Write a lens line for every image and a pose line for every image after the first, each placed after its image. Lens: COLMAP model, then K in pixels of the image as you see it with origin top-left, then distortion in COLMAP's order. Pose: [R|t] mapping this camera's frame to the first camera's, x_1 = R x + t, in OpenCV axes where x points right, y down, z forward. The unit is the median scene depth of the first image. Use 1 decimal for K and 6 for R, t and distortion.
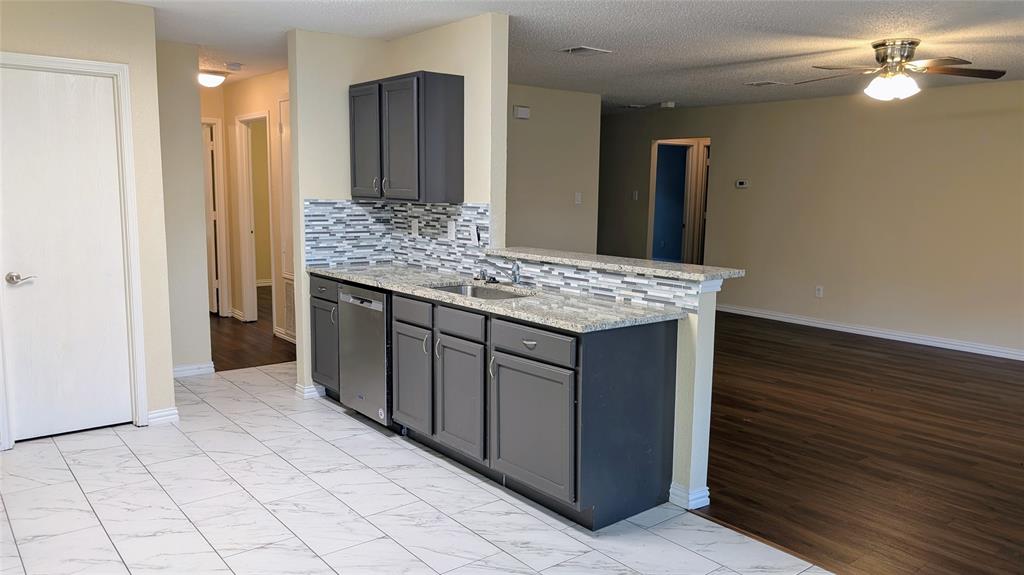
lens RADIAL K [[736.0, 0, 508.3], [0, 736.0, 288.5], [0, 0, 1]] dist [0.048455, -0.001565]
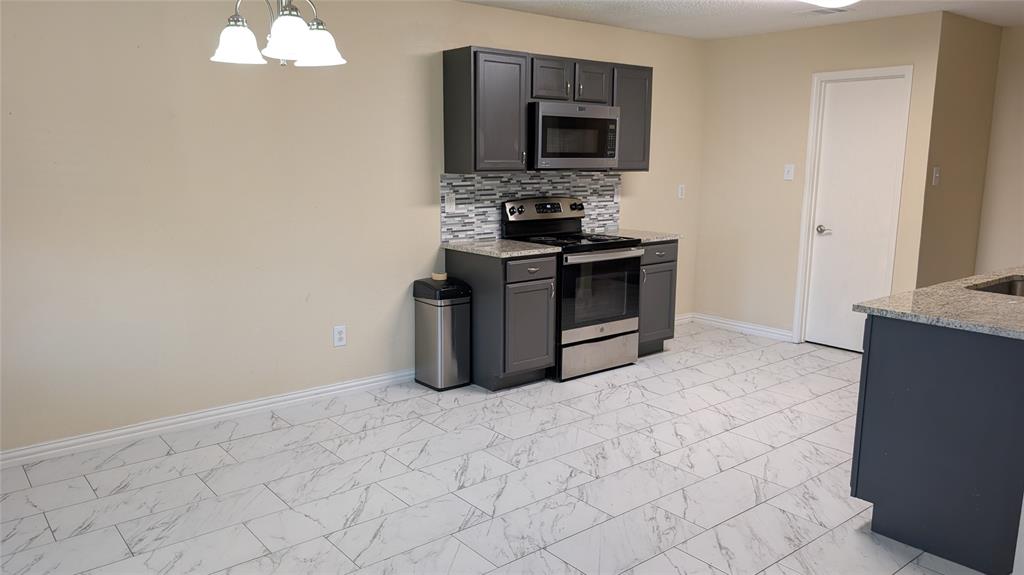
lens RADIAL K [[736.0, 0, 509.7], [0, 736.0, 289.3], [0, 0, 1]] dist [0.048455, -0.001565]
pose [[0.012502, 0.151371, -0.988398, 0.939966], [-0.136439, 0.979488, 0.148280, -0.038838], [0.990570, 0.133002, 0.032899, 0.466672]]
